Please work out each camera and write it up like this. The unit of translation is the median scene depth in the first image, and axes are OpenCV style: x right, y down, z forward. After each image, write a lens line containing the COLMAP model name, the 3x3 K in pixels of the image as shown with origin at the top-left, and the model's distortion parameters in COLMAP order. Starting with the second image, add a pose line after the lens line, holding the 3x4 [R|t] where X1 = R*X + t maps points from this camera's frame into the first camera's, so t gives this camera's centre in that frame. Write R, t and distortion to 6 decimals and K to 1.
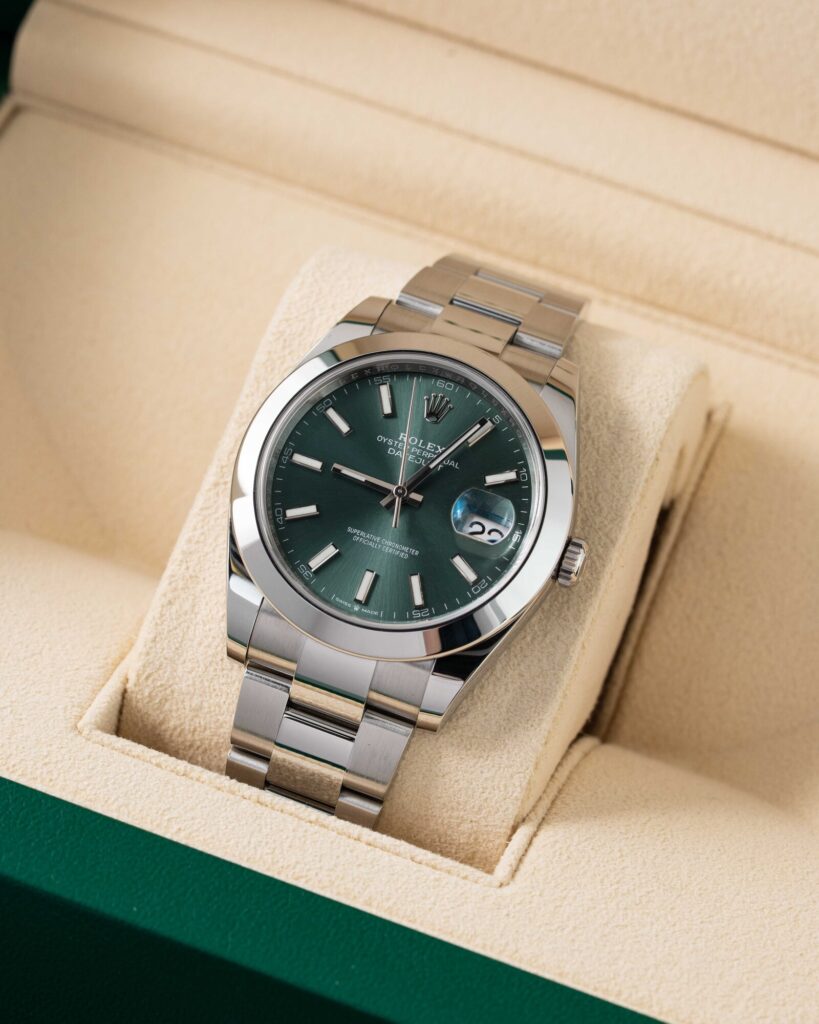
lens RADIAL K [[4629.4, 0, 409.5], [0, 4629.4, 512.0], [0, 0, 1]] dist [0.196243, -4.050699]
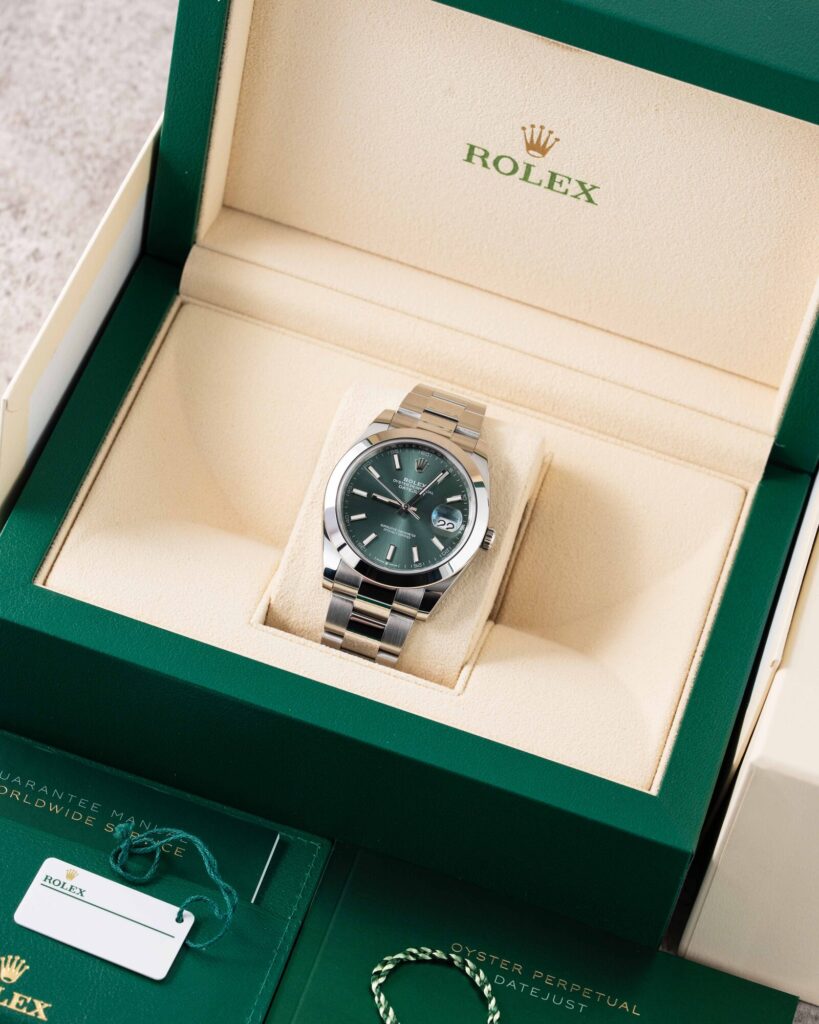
lens RADIAL K [[4629.4, 0, 409.5], [0, 4629.4, 512.0], [0, 0, 1]] dist [0.196243, -4.050699]
pose [[0.994724, -0.017879, 0.101020, -0.207786], [0.013674, 0.999017, 0.042170, -0.088449], [-0.101674, -0.040566, 0.993990, -1.050235]]
